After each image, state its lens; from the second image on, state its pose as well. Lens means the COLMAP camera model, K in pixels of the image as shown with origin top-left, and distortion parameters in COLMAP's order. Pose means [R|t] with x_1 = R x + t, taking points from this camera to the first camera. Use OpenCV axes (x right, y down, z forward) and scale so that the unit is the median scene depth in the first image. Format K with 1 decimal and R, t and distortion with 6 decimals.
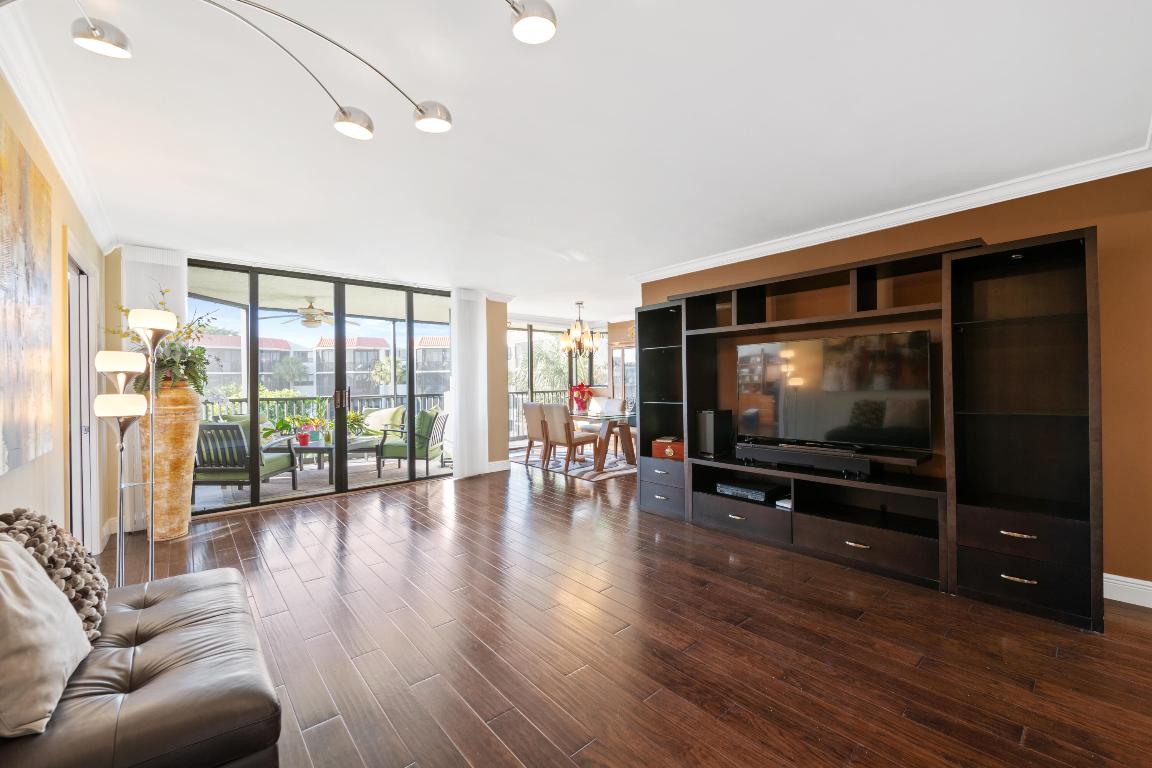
lens RADIAL K [[454.3, 0, 585.3], [0, 454.3, 382.9], [0, 0, 1]] dist [-0.003503, -0.001606]
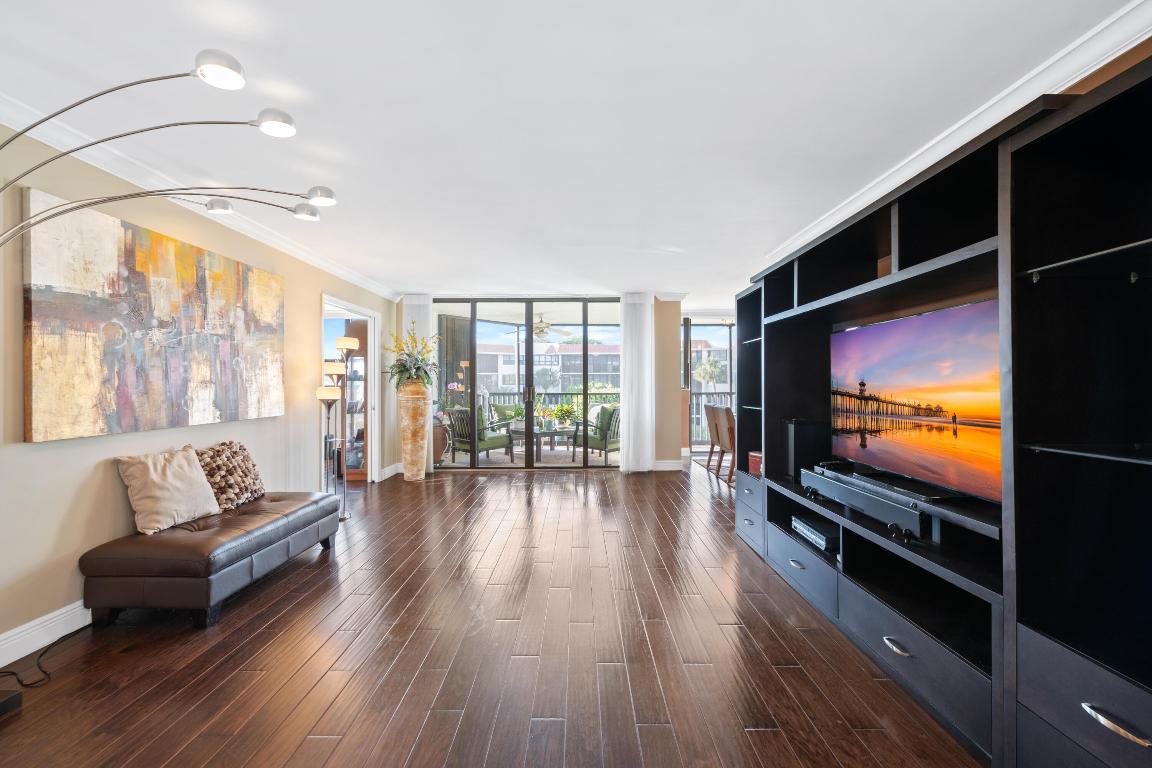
lens RADIAL K [[454.3, 0, 582.3], [0, 454.3, 381.8], [0, 0, 1]] dist [-0.003503, -0.001606]
pose [[0.755133, 0.007004, -0.655534, 0.391985], [-0.007596, 0.999969, 0.001933, -0.002254], [0.655528, 0.003520, 0.755163, 0.145041]]
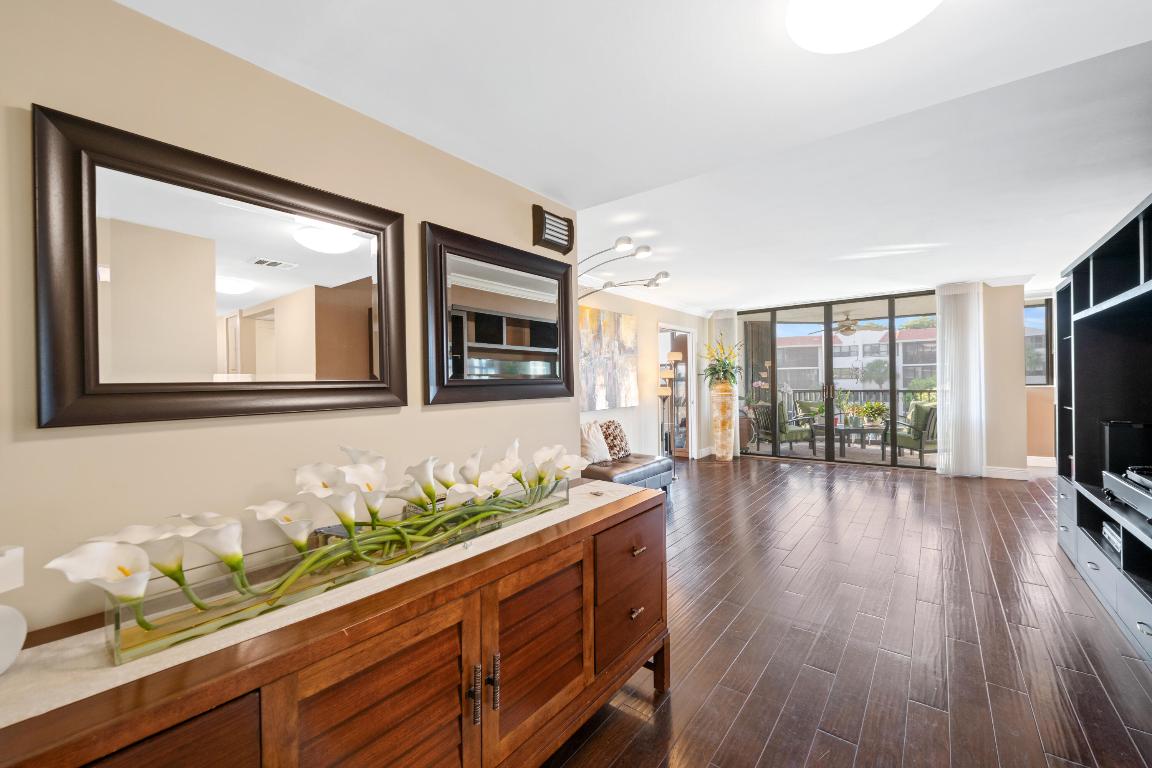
lens RADIAL K [[454.3, 0, 580.4], [0, 454.3, 381.9], [0, 0, 1]] dist [-0.003503, -0.001606]
pose [[0.183493, 0.007583, -0.982992, 0.634735], [0.011751, 0.999882, 0.009907, -0.015303], [0.982951, -0.013369, 0.183382, 0.033678]]
